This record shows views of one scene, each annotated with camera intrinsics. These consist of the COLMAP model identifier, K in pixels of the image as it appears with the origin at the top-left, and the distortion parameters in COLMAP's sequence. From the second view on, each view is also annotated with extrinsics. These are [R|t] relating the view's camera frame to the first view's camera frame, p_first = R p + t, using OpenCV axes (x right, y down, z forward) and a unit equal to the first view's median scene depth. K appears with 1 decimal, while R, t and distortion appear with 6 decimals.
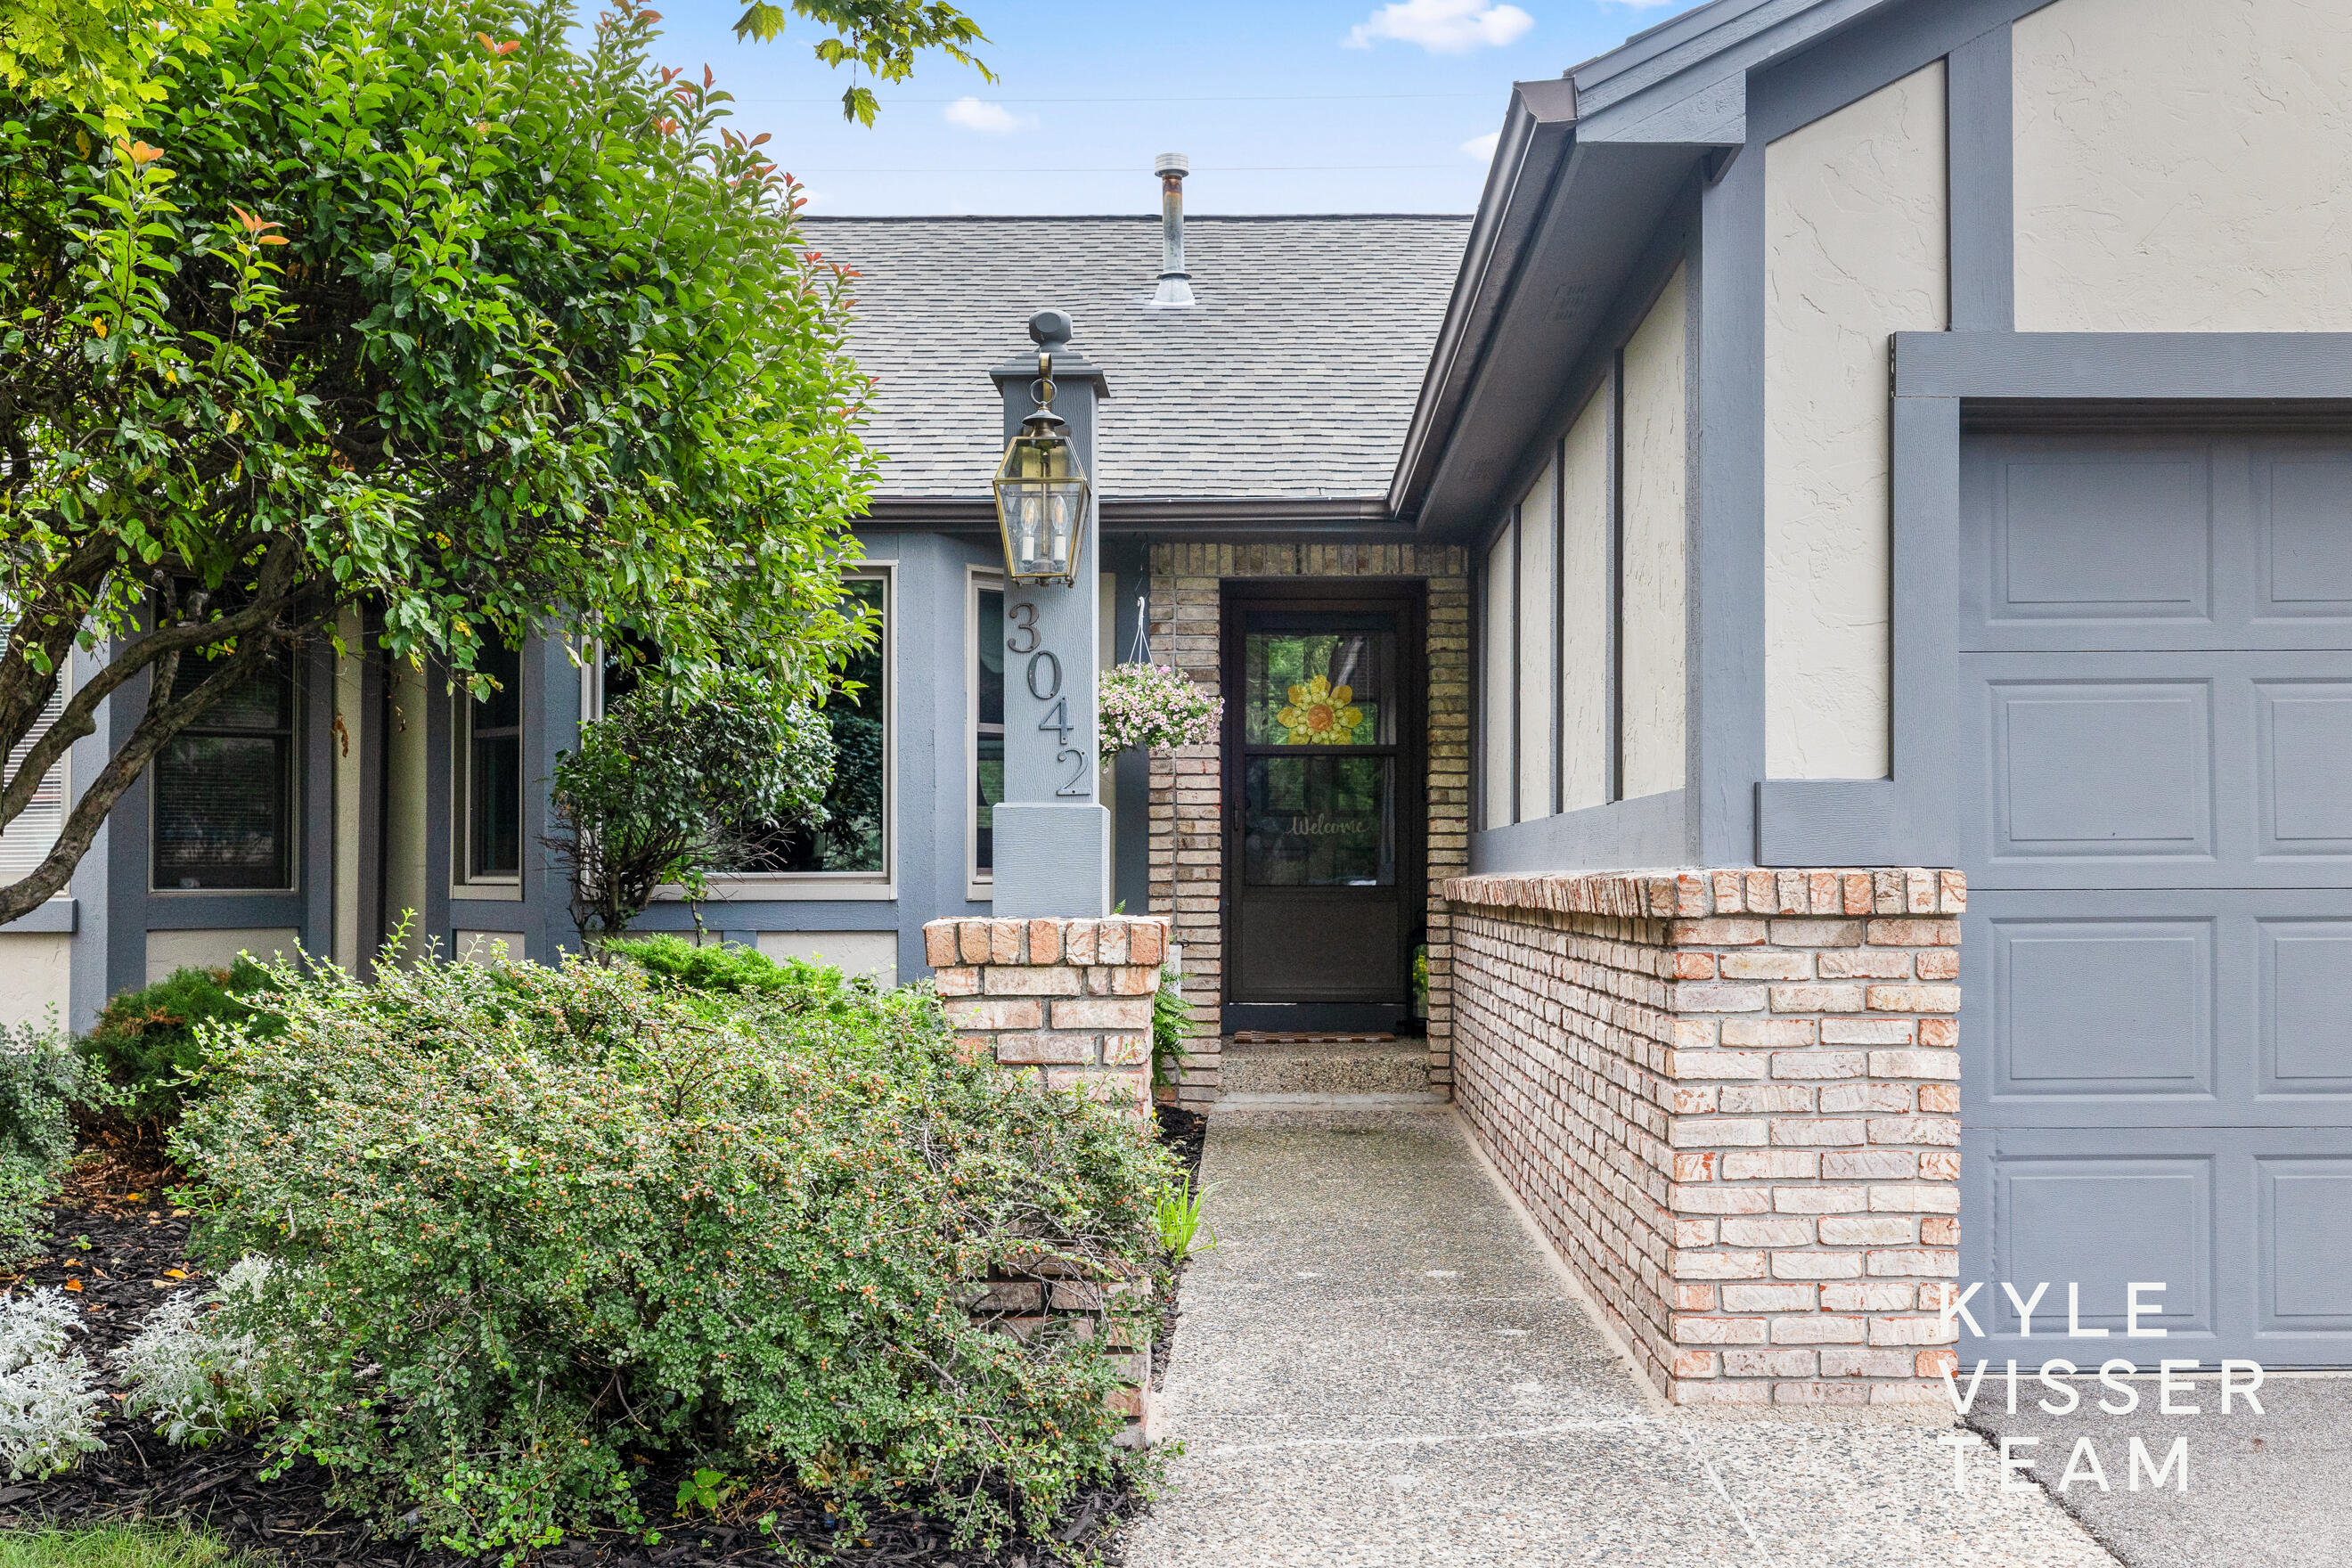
lens RADIAL K [[2365.6, 0, 1177.3], [0, 2365.6, 827.9], [0, 0, 1]] dist [0.004126, 0.004456]
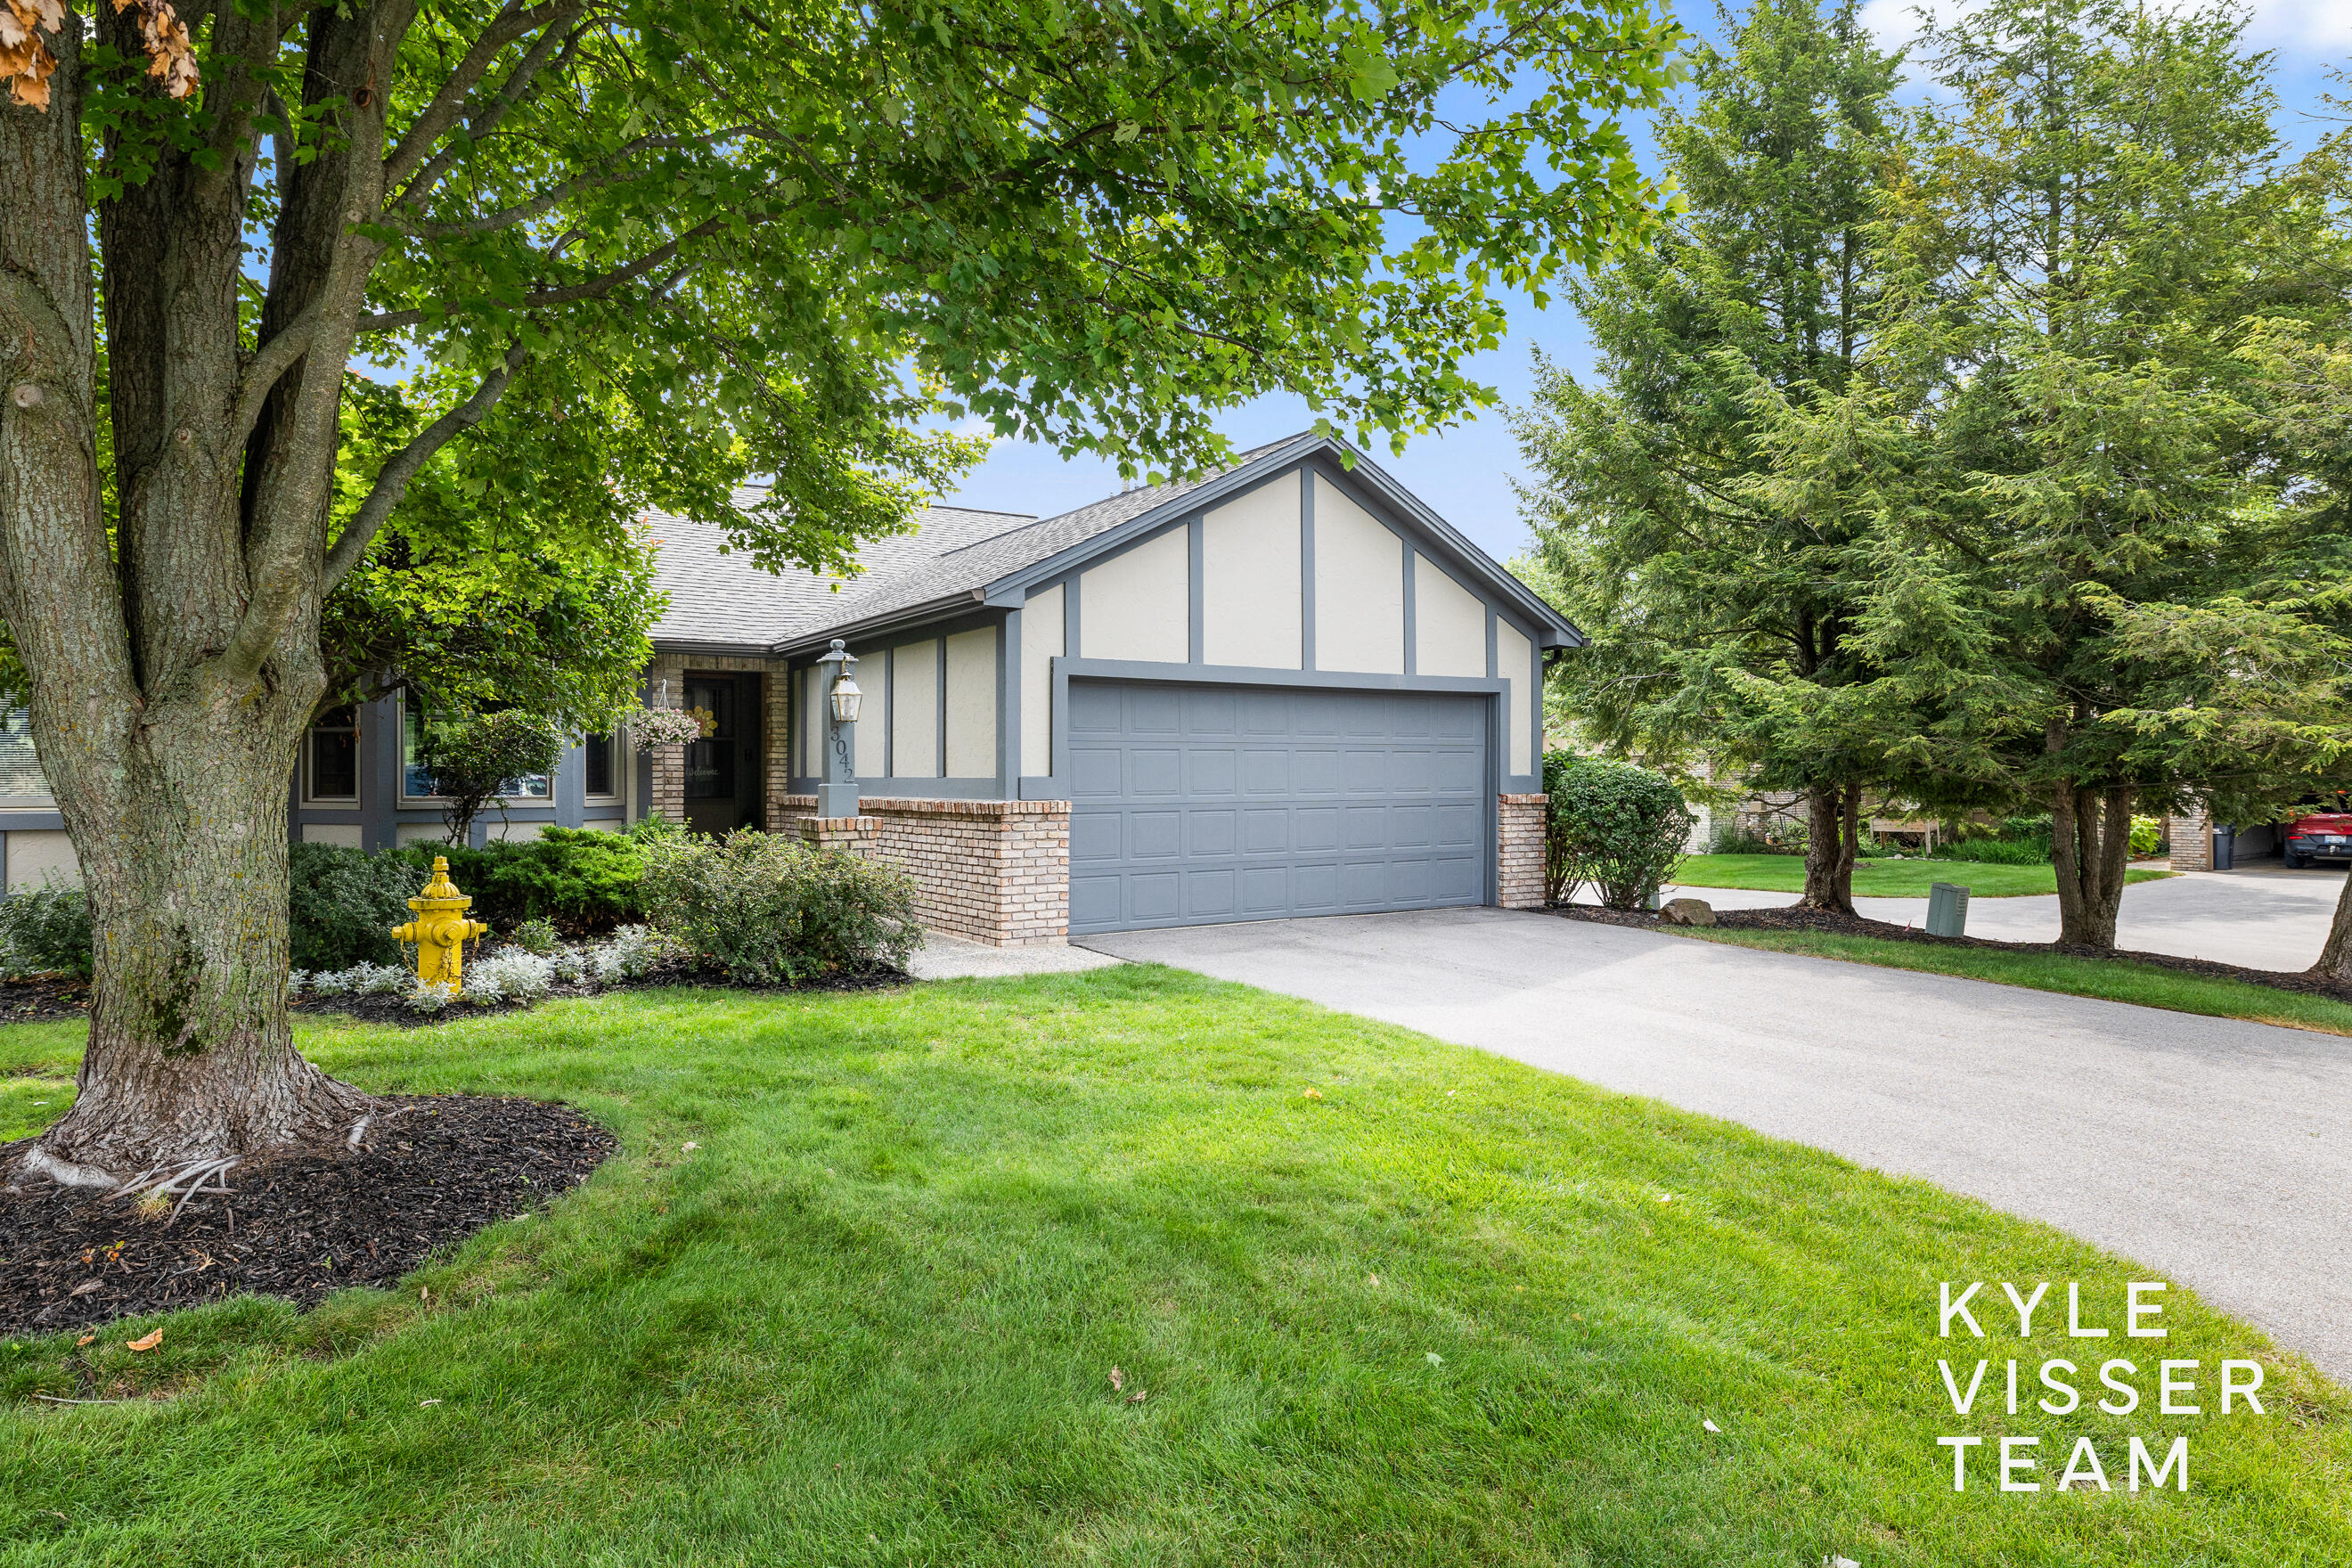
lens RADIAL K [[1407.9, 0, 1176.0], [0, 1407.9, 784.0], [0, 0, 1]] dist [-0.000083, -0.000008]
pose [[0.827518, -0.002140, 0.561435, -0.780843], [-0.012276, 0.999685, 0.021904, -0.059593], [-0.561305, -0.025018, 0.827231, -0.943622]]
